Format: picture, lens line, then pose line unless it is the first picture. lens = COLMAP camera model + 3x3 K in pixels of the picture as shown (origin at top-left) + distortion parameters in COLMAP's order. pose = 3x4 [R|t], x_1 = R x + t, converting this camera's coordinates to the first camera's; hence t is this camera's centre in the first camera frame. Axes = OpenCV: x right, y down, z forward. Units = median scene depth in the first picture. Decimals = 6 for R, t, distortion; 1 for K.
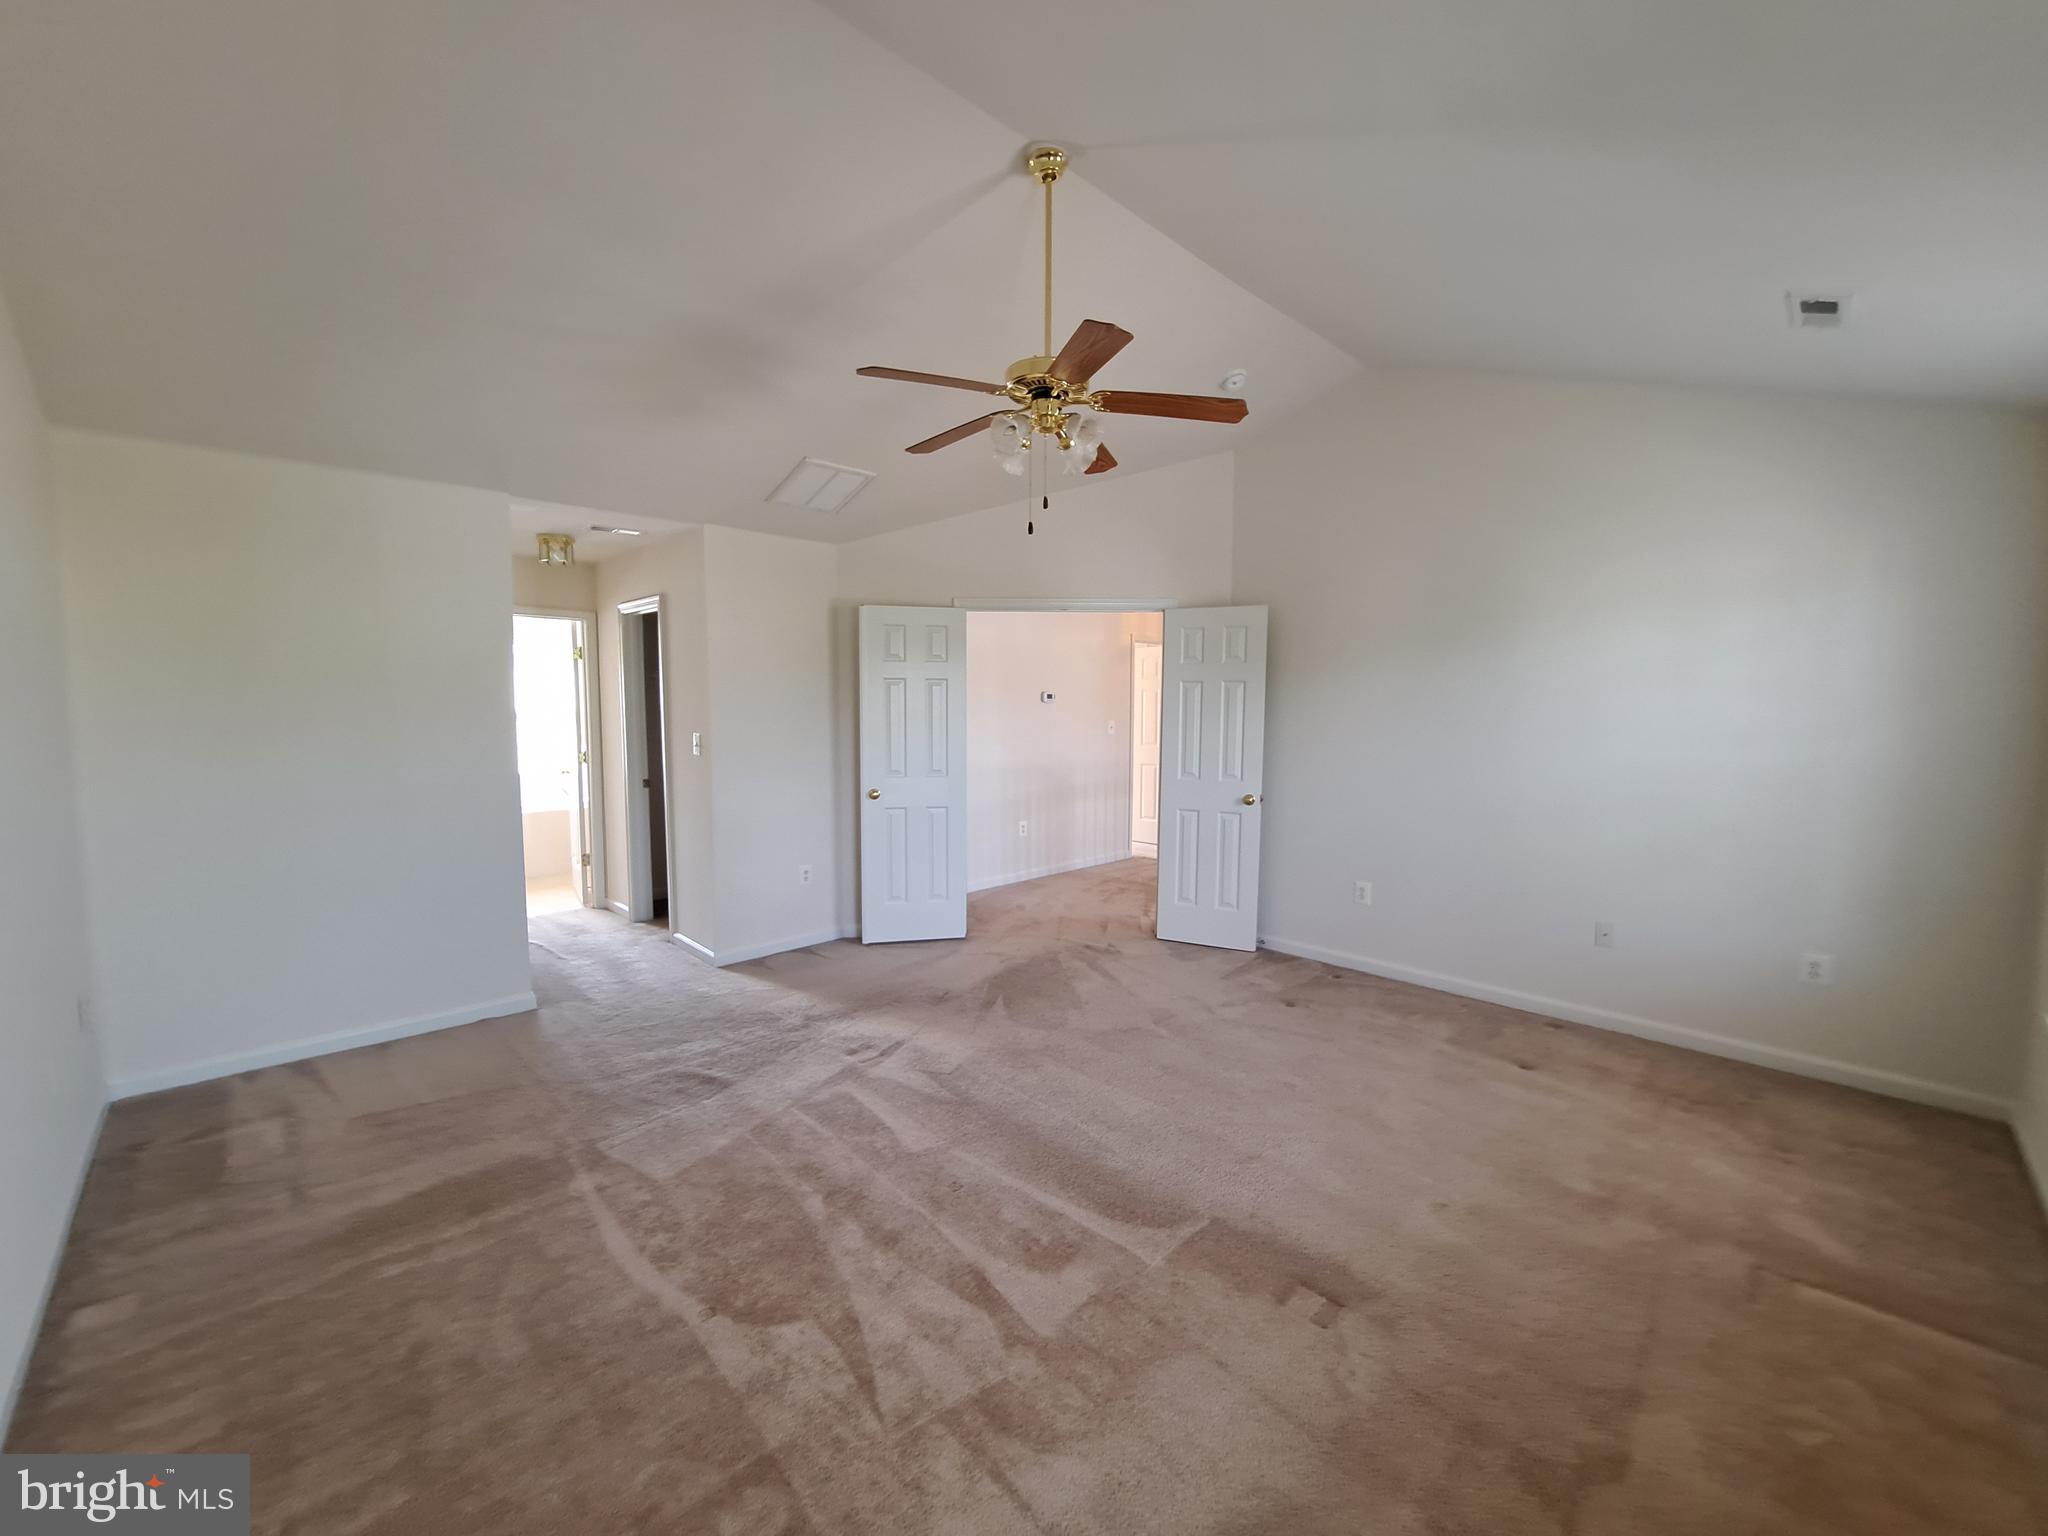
lens RADIAL K [[822.1, 0, 1022.2], [0, 822.1, 769.1], [0, 0, 1]] dist [-0.014755, 0.000137]
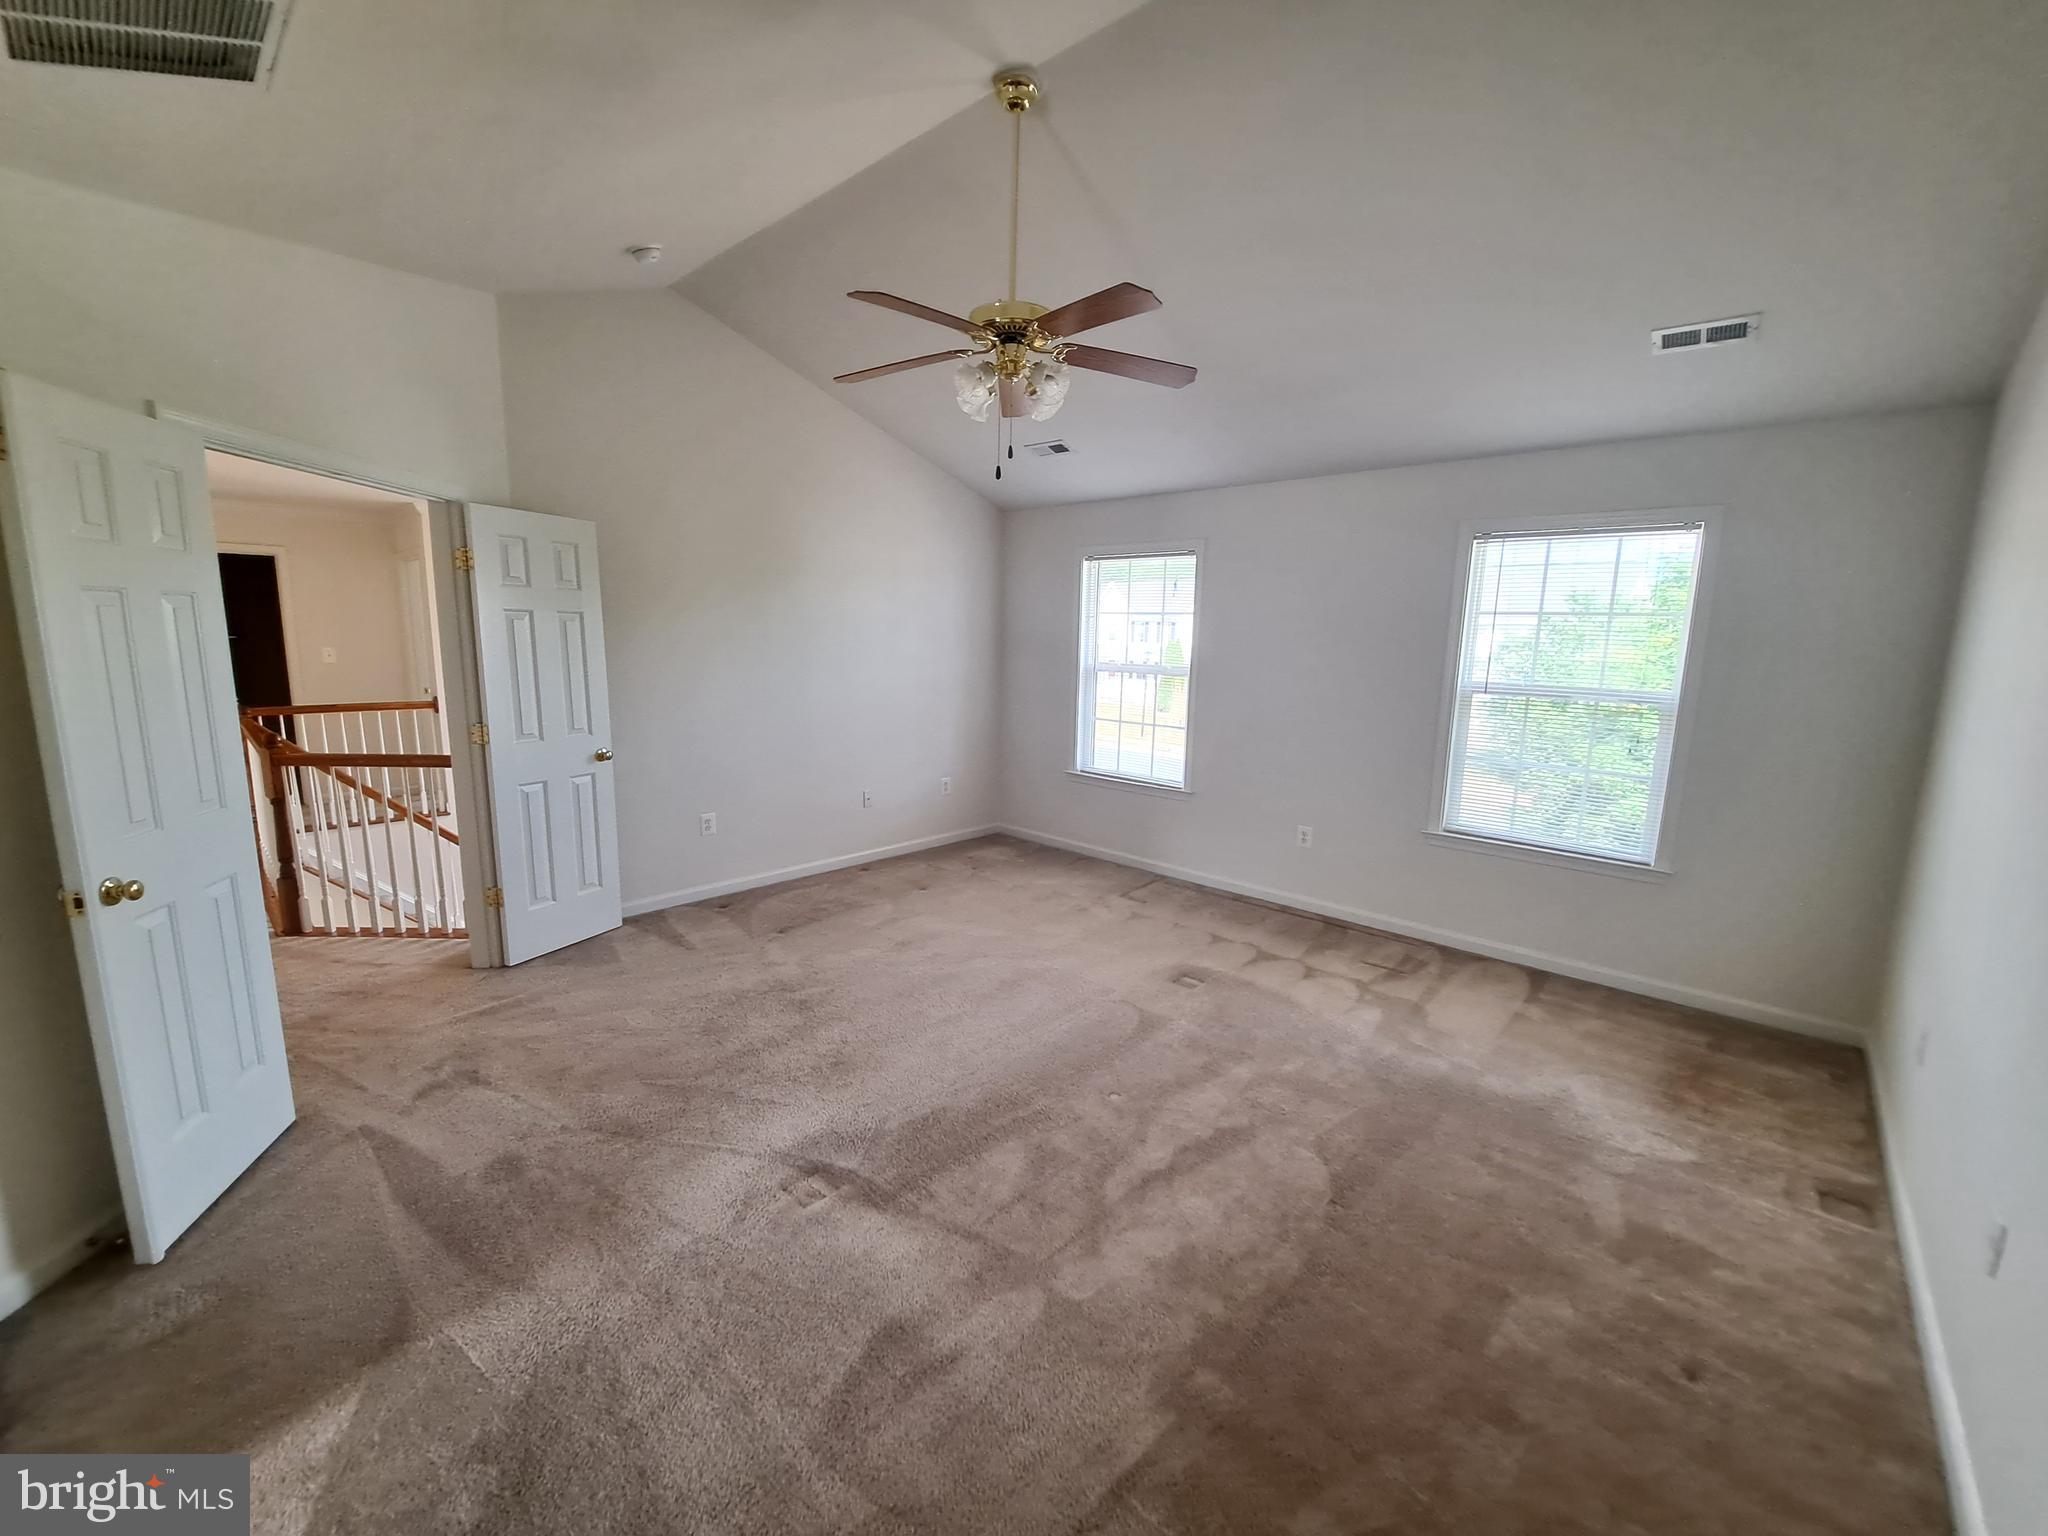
lens RADIAL K [[822.1, 0, 1022.2], [0, 822.1, 769.1], [0, 0, 1]] dist [-0.014755, 0.000137]
pose [[-0.069265, -0.164133, 0.984003, -0.627249], [0.058321, 0.984019, 0.168241, -0.069799], [-0.995892, 0.069041, -0.058585, 0.661107]]
